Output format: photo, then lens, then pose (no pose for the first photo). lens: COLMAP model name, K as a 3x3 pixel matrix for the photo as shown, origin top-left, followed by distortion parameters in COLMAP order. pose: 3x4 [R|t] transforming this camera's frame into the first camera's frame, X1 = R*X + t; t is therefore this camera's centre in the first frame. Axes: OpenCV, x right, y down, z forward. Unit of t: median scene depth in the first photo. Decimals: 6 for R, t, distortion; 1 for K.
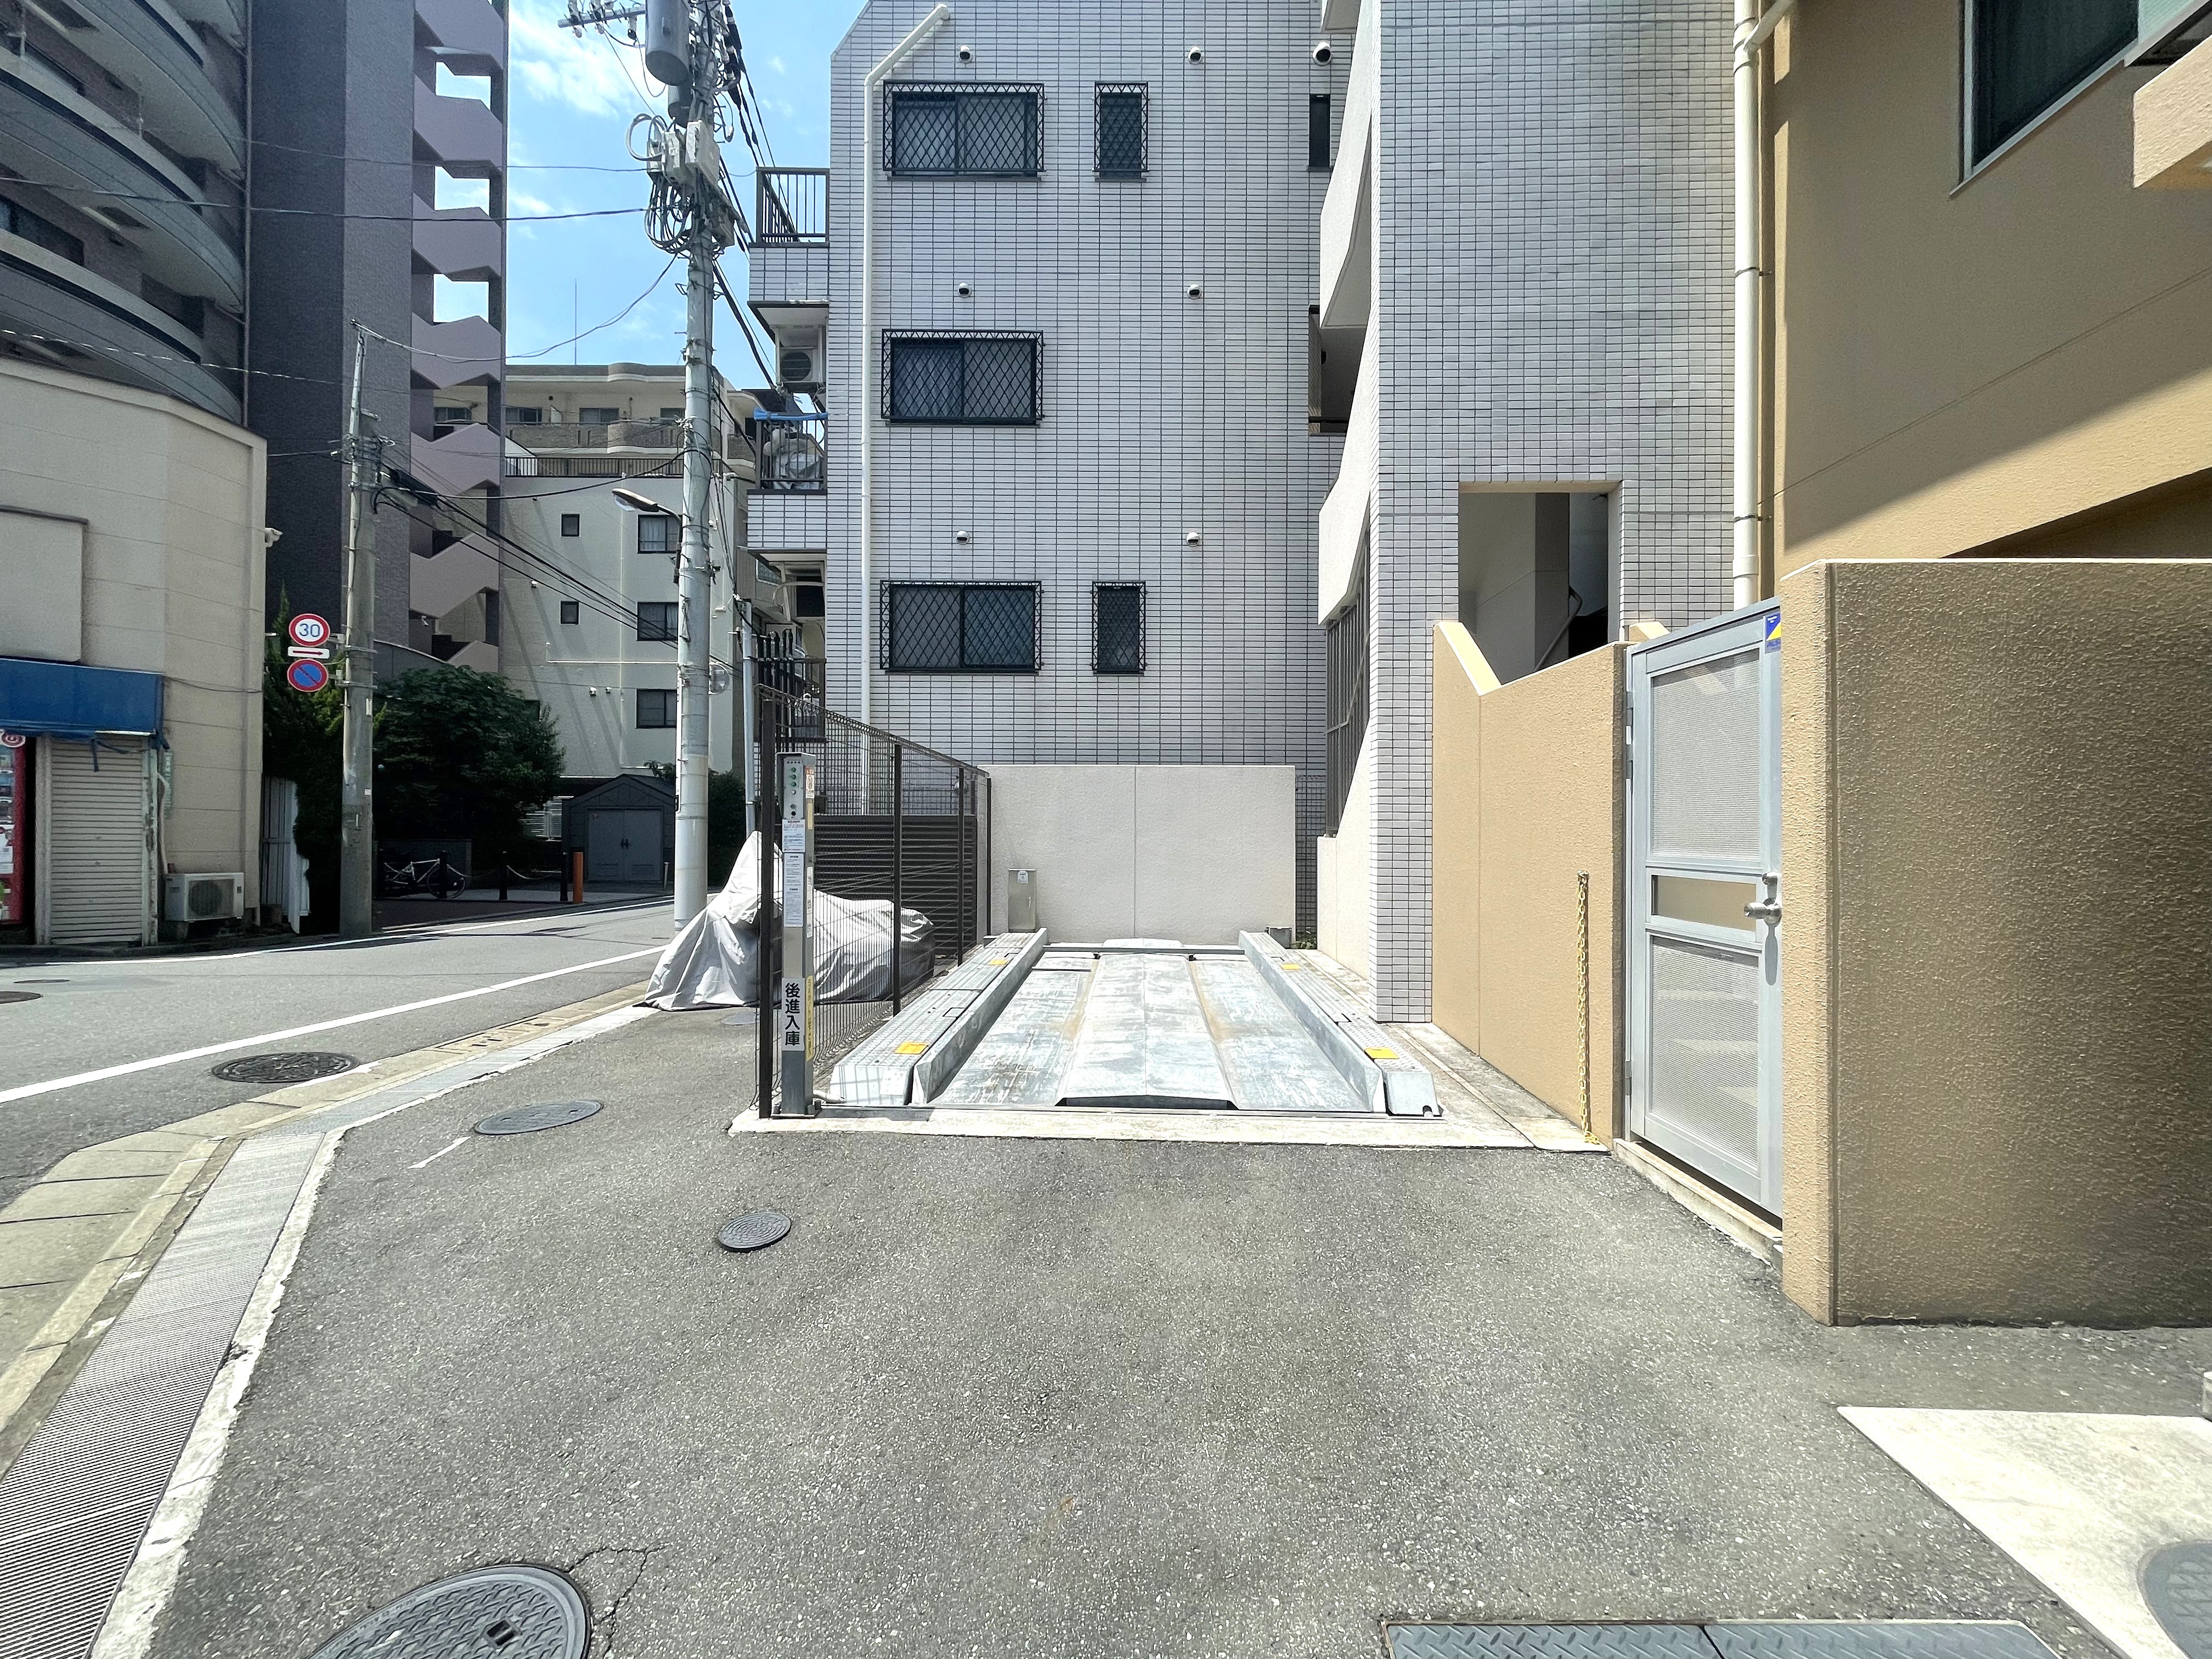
lens RADIAL K [[899.5, 0, 1098.7], [0, 899.5, 826.4], [0, 0, 1]] dist [-0.002403, 0.000086]
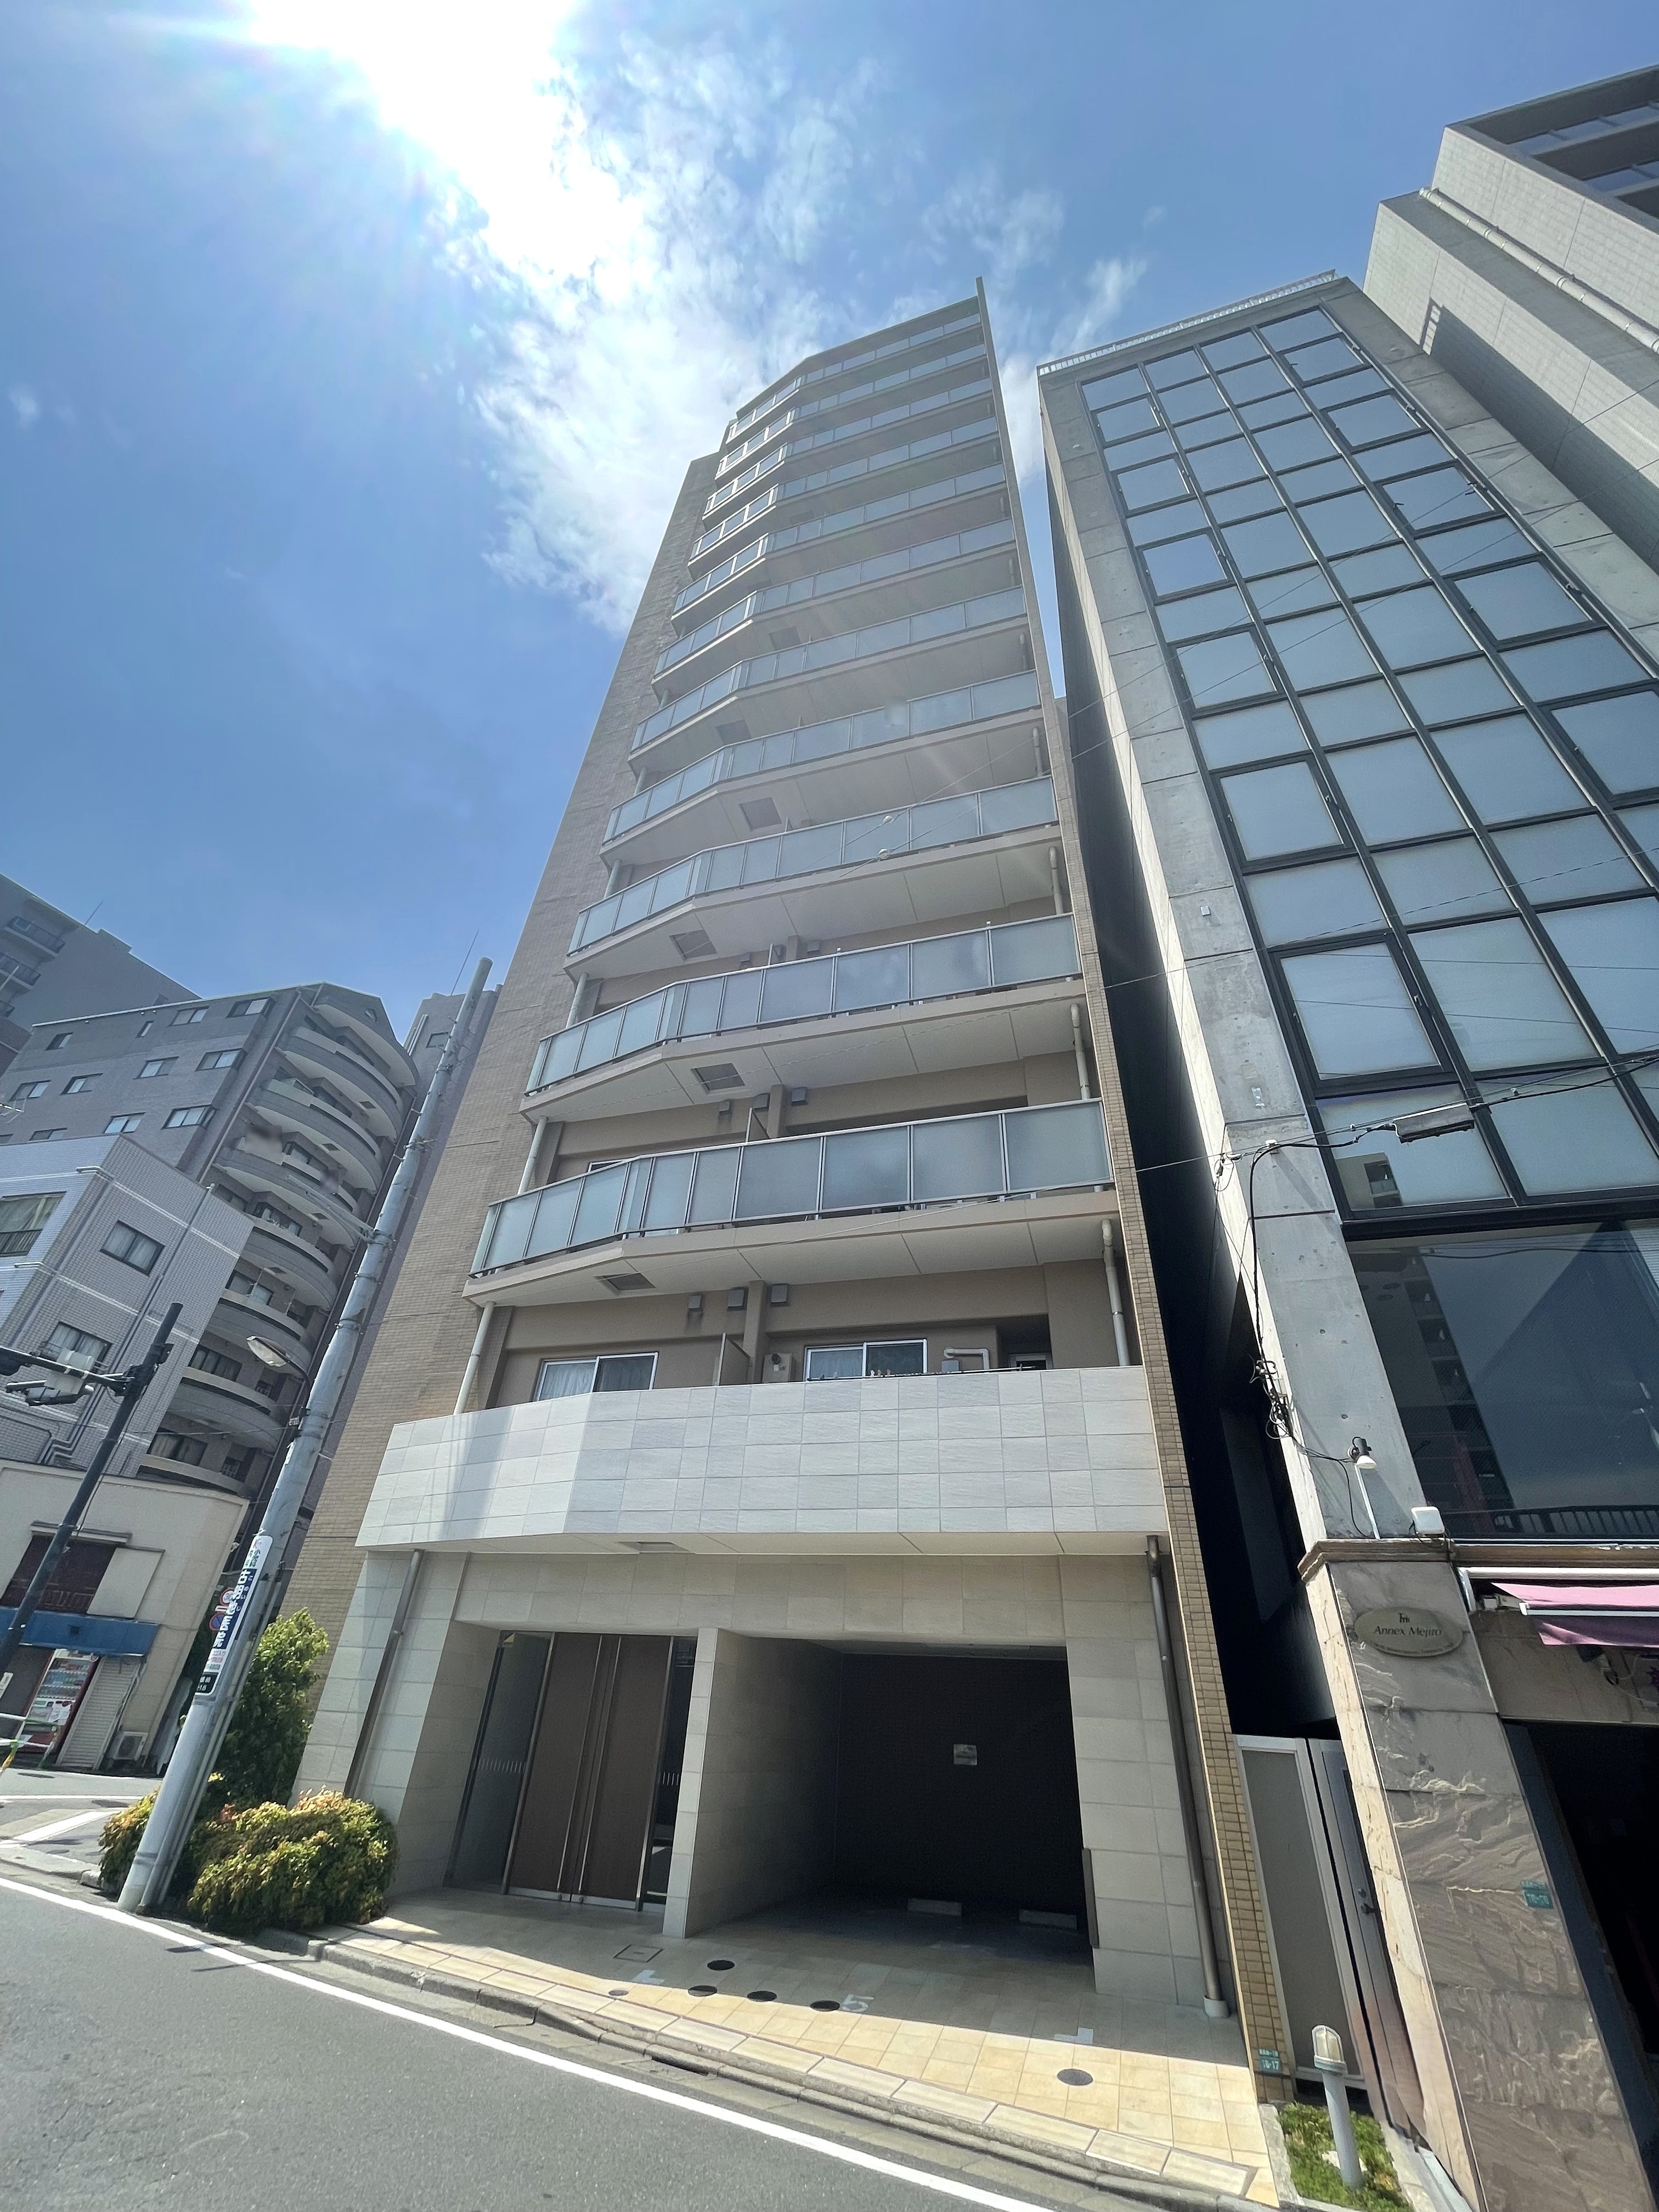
lens RADIAL K [[899.5, 0, 831.7], [0, 899.5, 1098.5], [0, 0, 1]] dist [-0.002403, 0.000086]
pose [[0.967981, -0.108287, -0.226464, 1.236763], [-0.044370, 0.814154, -0.578952, -0.012291], [0.247069, 0.570463, 0.783281, -1.097497]]
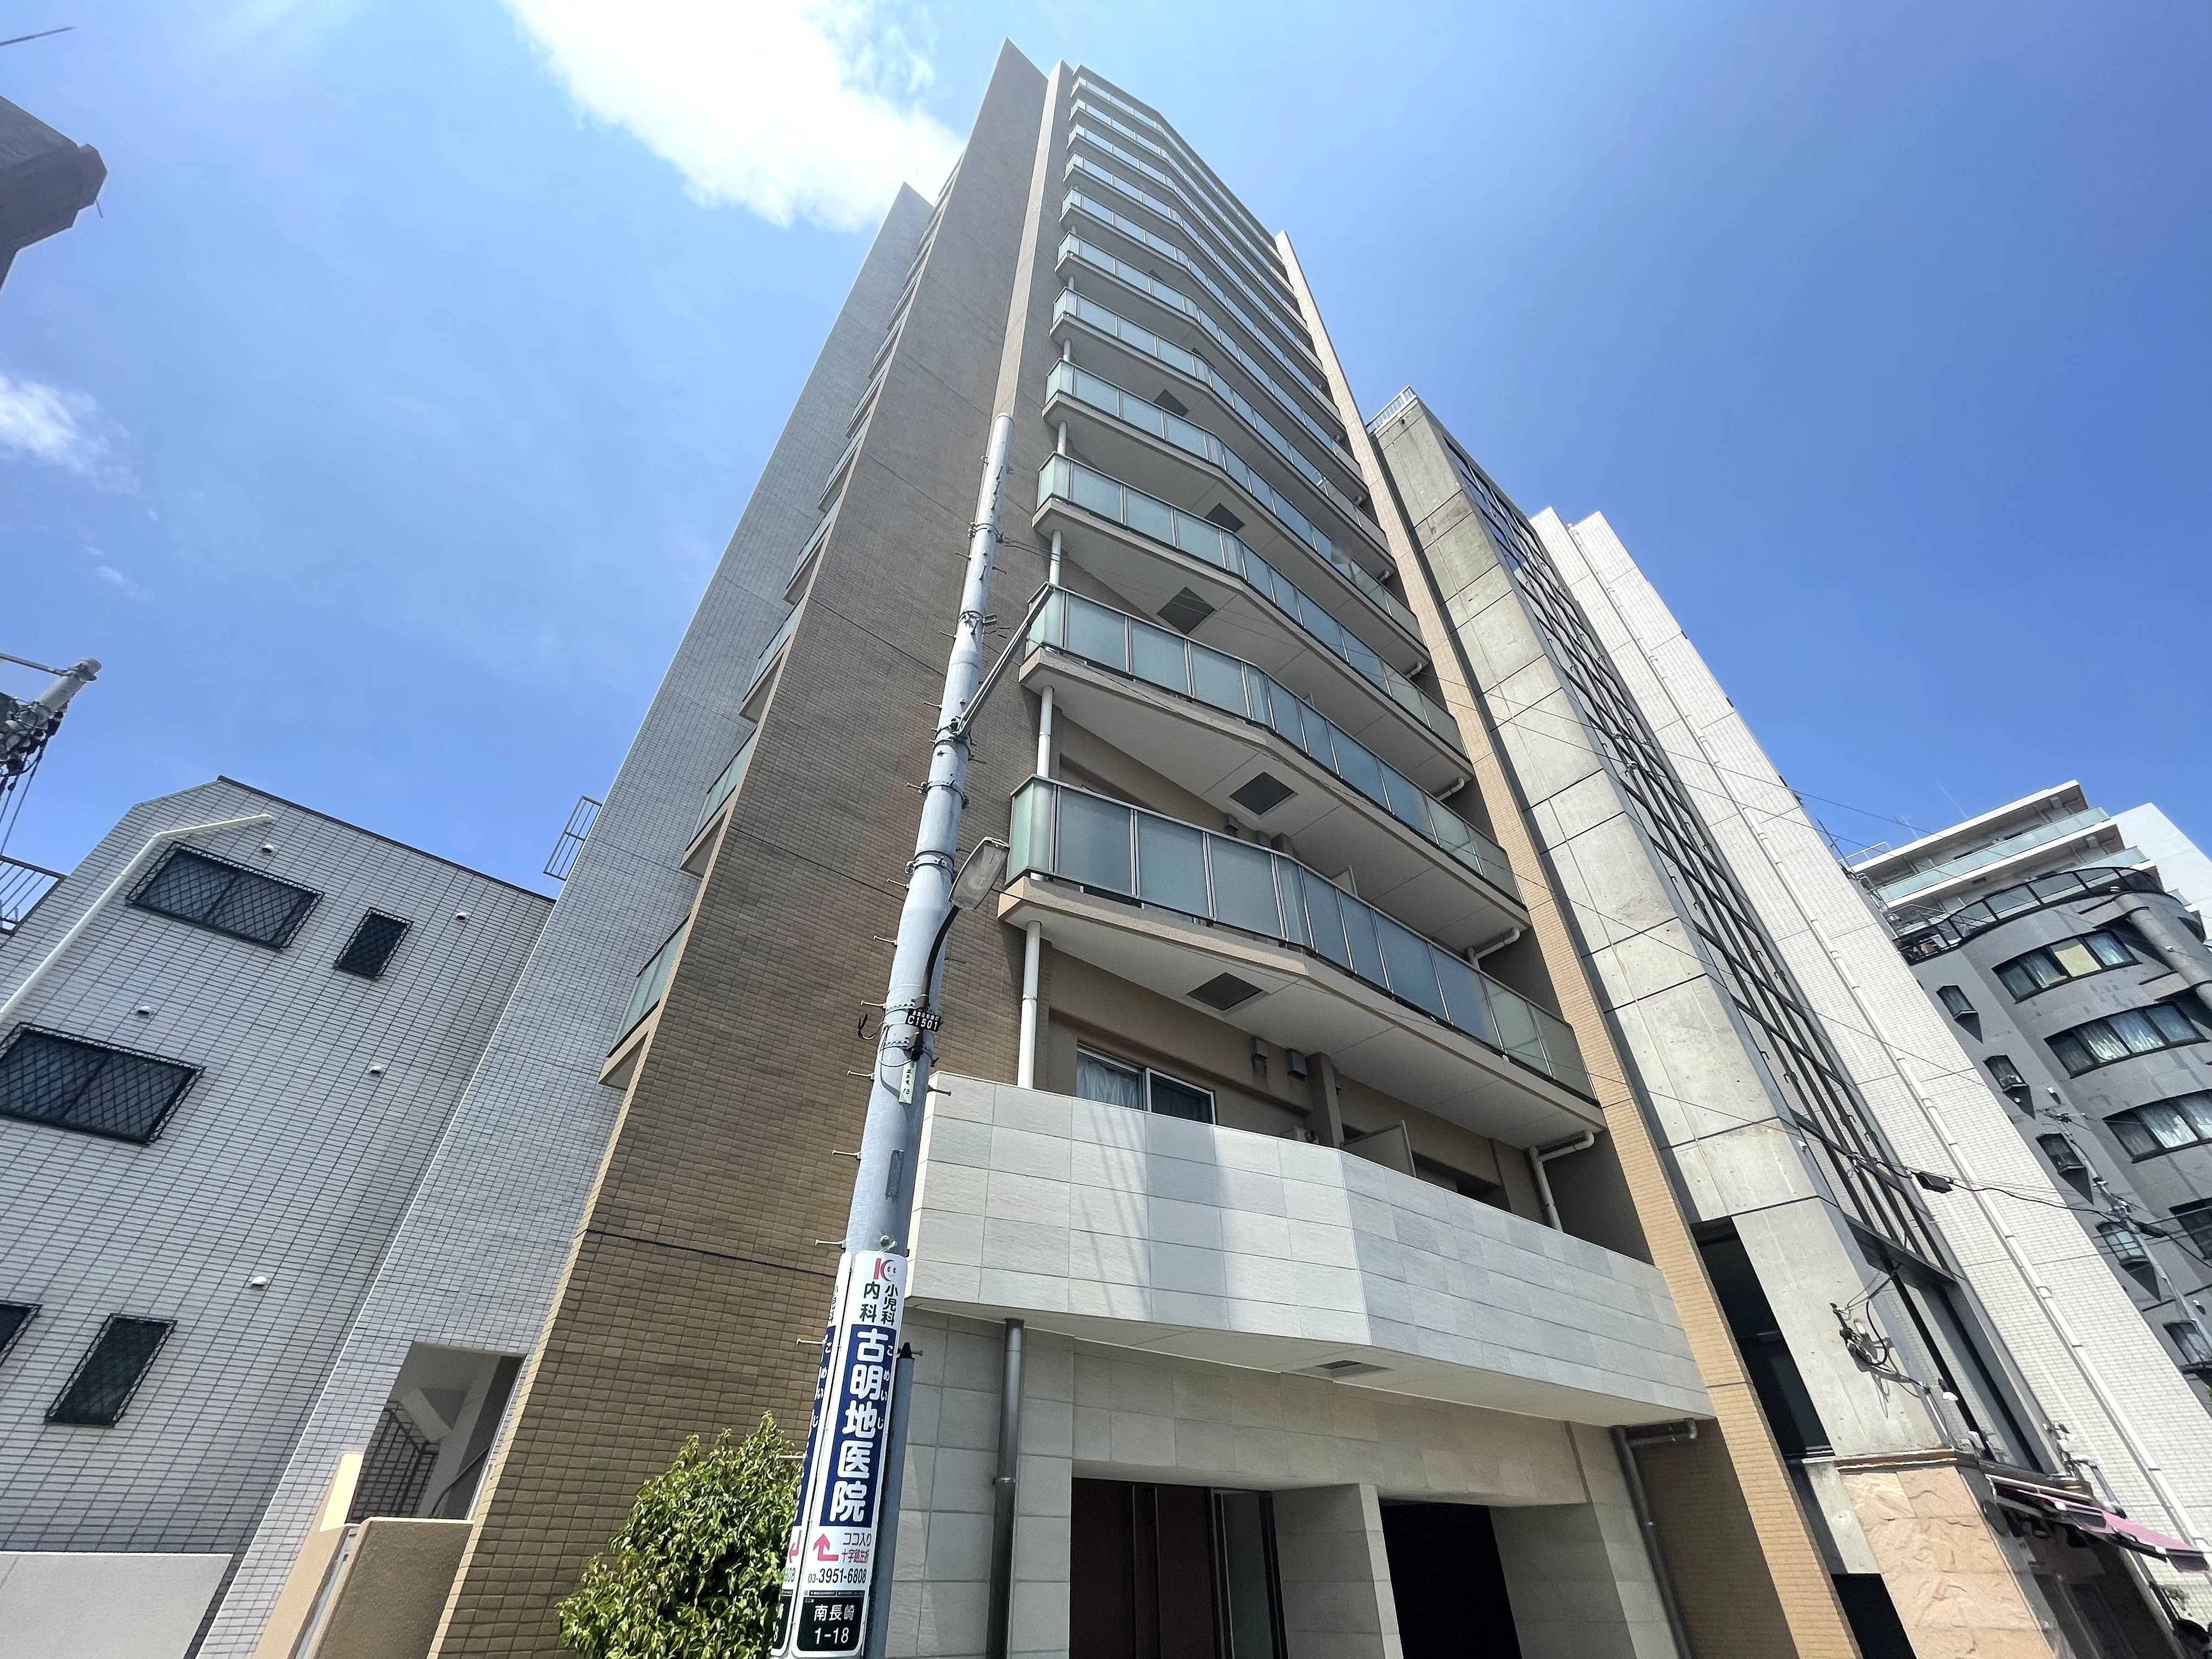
lens RADIAL K [[899.5, 0, 1105.9], [0, 899.5, 824.2], [0, 0, 1]] dist [-0.002403, 0.000086]
pose [[0.736365, 0.431923, 0.520777, 0.055907], [0.004152, 0.766815, -0.641854, -0.043404], [-0.676572, 0.474801, 0.562863, -0.602753]]
